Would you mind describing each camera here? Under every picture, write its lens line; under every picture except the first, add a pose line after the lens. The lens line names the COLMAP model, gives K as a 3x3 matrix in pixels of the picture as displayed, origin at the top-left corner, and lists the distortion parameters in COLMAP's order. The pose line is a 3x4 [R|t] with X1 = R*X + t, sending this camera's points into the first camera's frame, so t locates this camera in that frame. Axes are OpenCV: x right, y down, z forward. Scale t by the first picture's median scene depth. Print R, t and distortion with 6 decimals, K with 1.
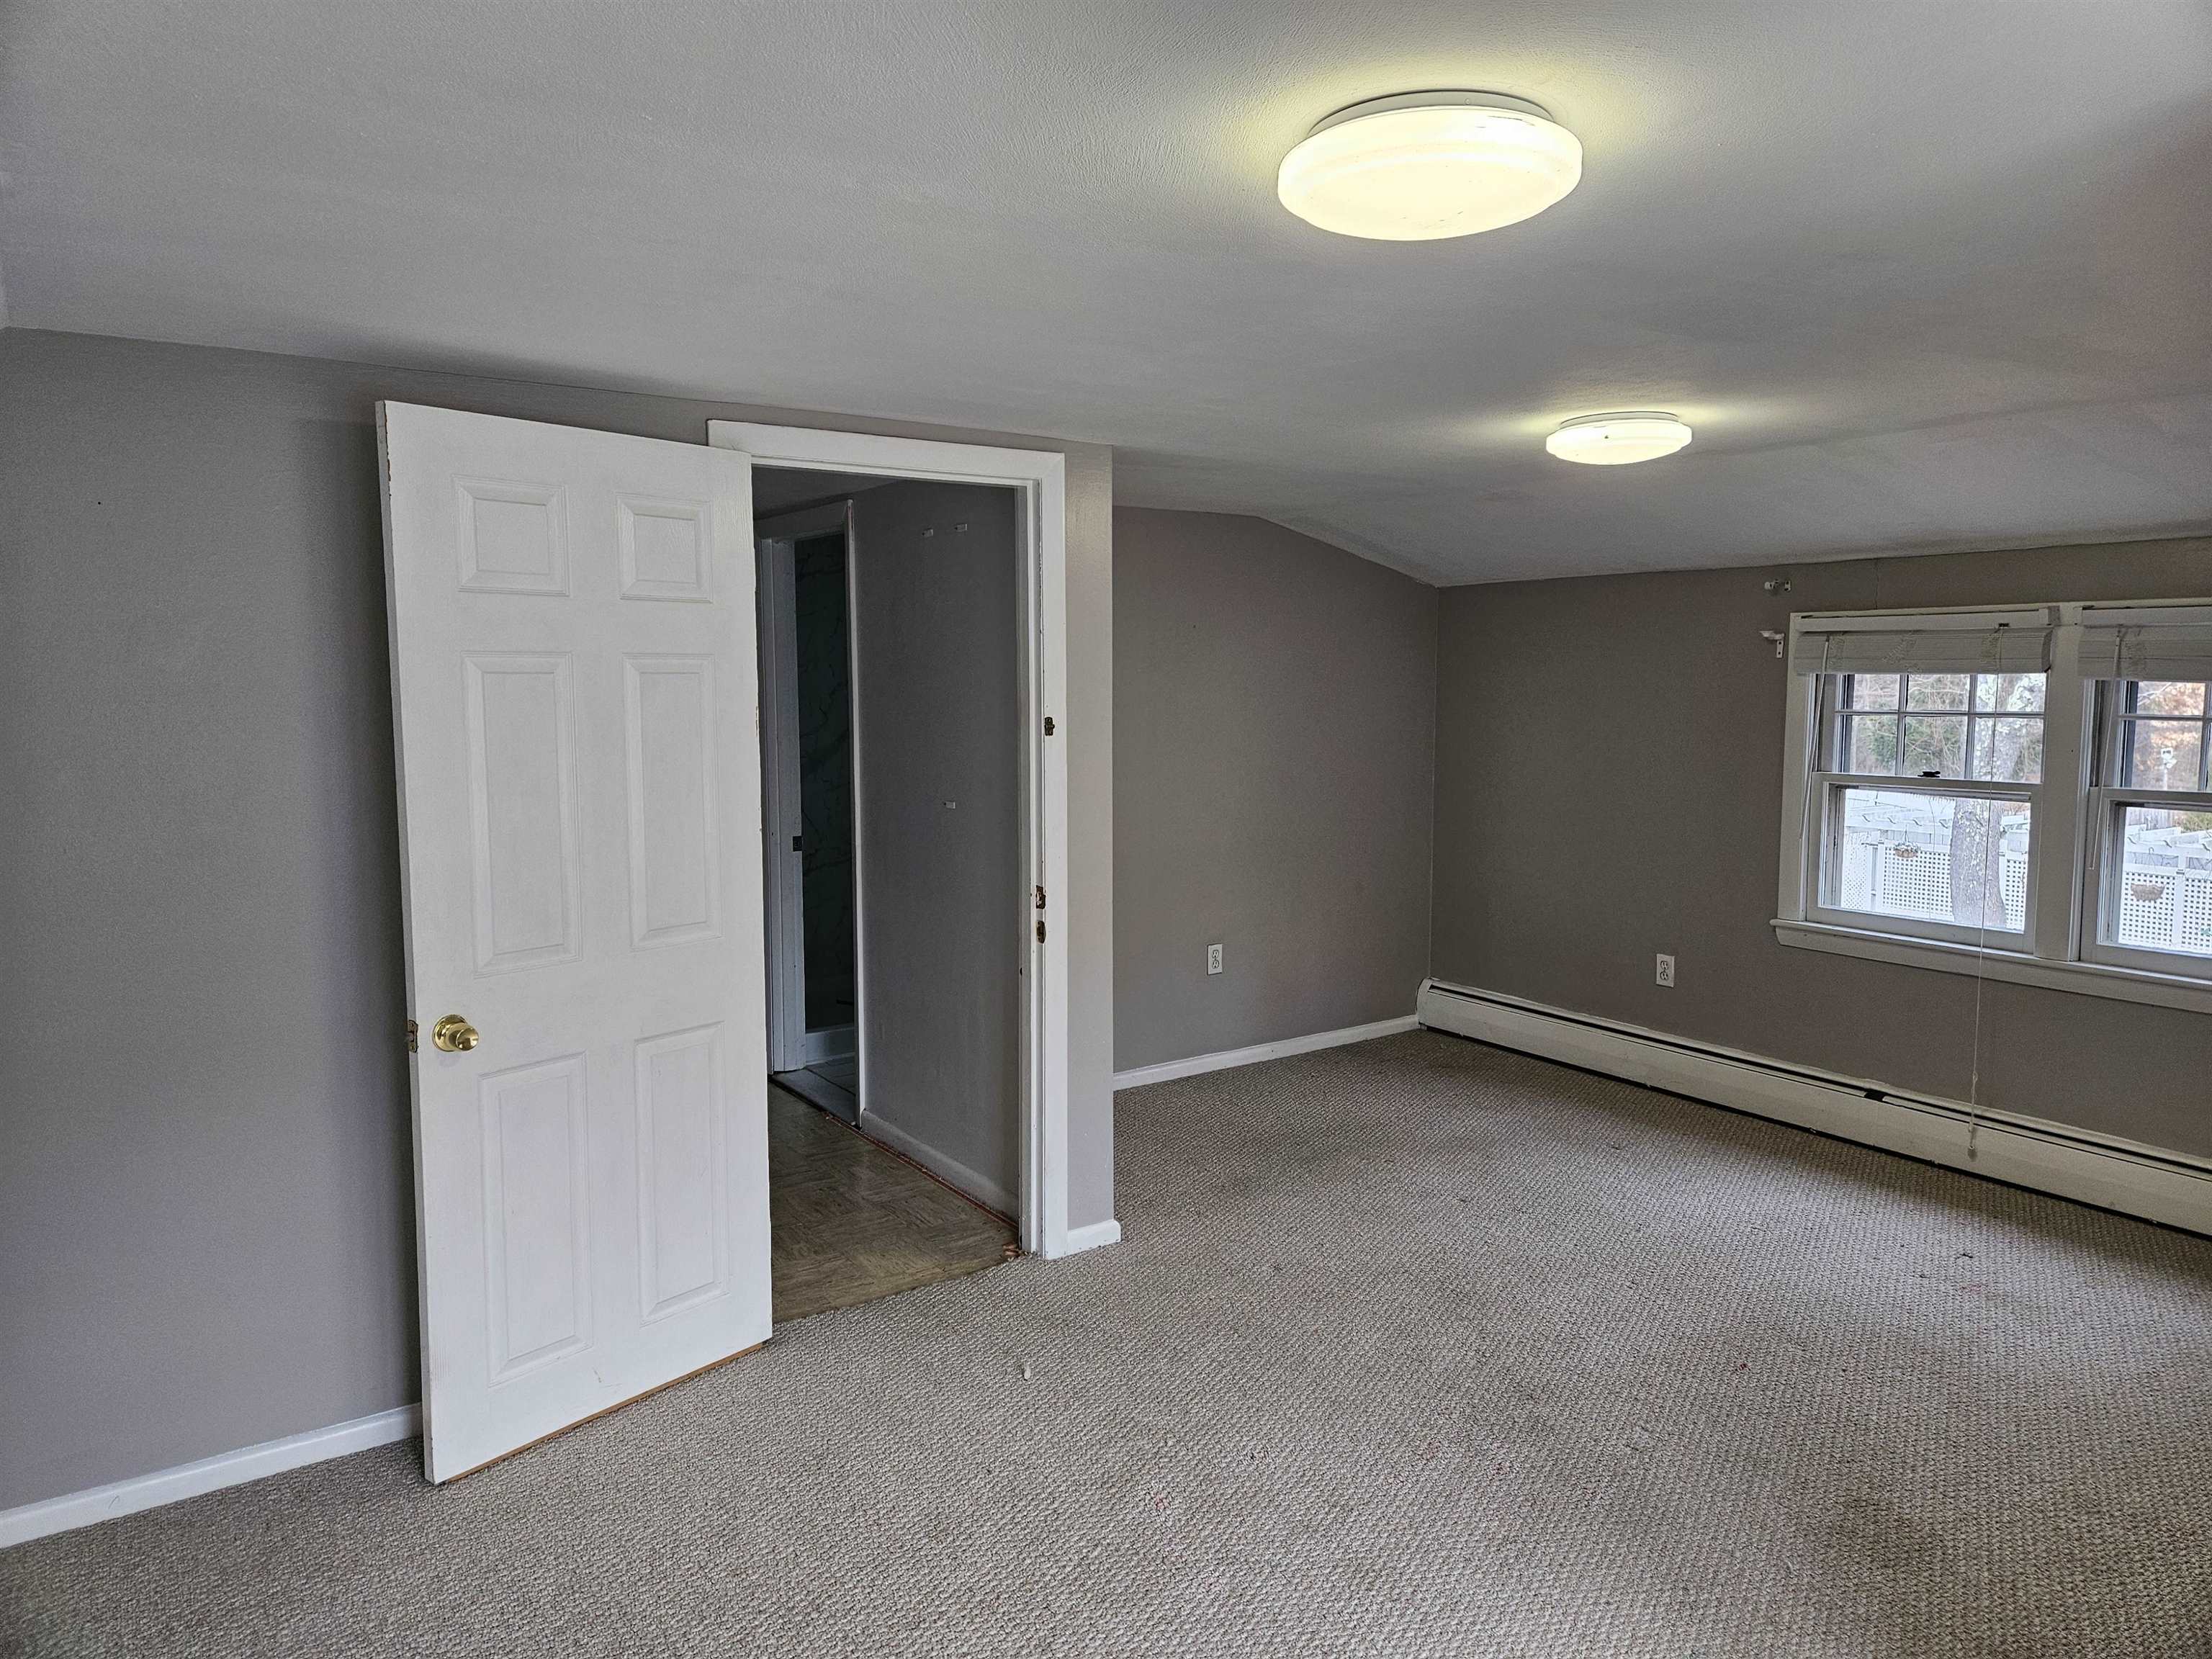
lens RADIAL K [[1467.9, 0, 1099.7], [0, 1467.9, 815.8], [0, 0, 1]] dist [0.082919, -0.076061]
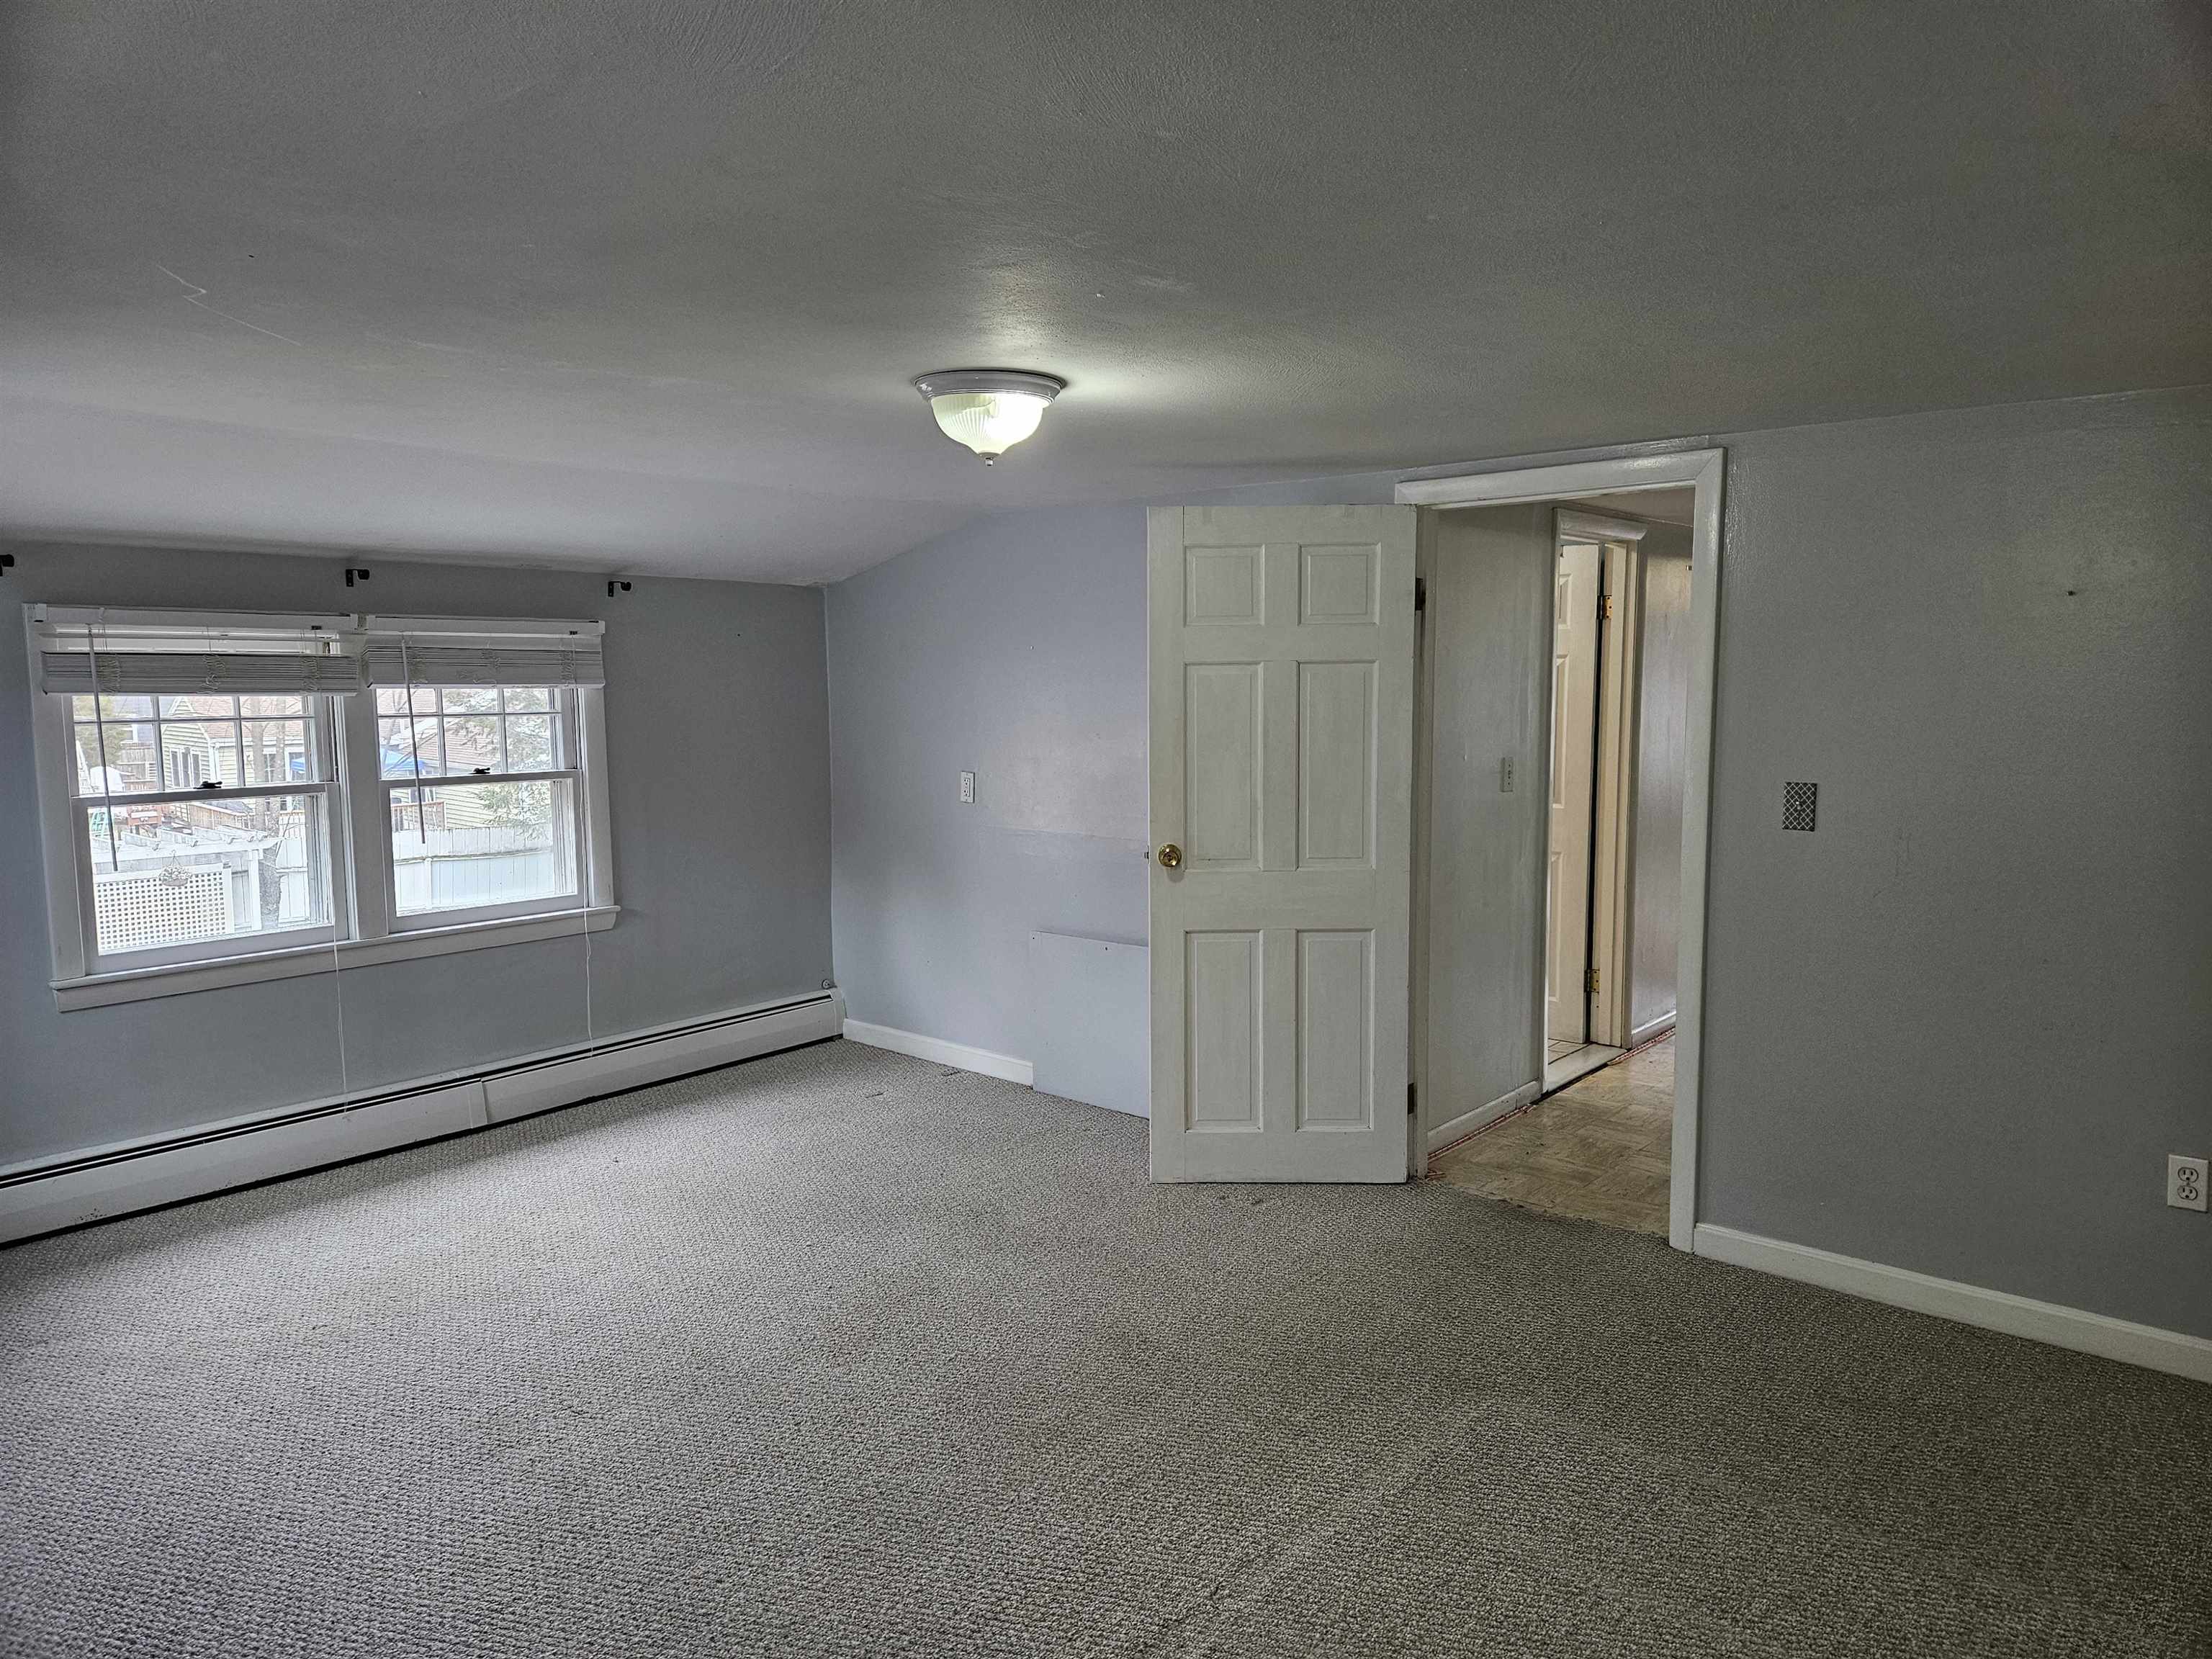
lens RADIAL K [[1467.9, 0, 1099.7], [0, 1467.9, 815.8], [0, 0, 1]] dist [0.082919, -0.076061]
pose [[-0.255659, -0.093150, 0.962269, -0.629080], [0.098646, 0.987639, 0.121815, -0.085489], [-0.961721, 0.126067, -0.243309, 0.851623]]
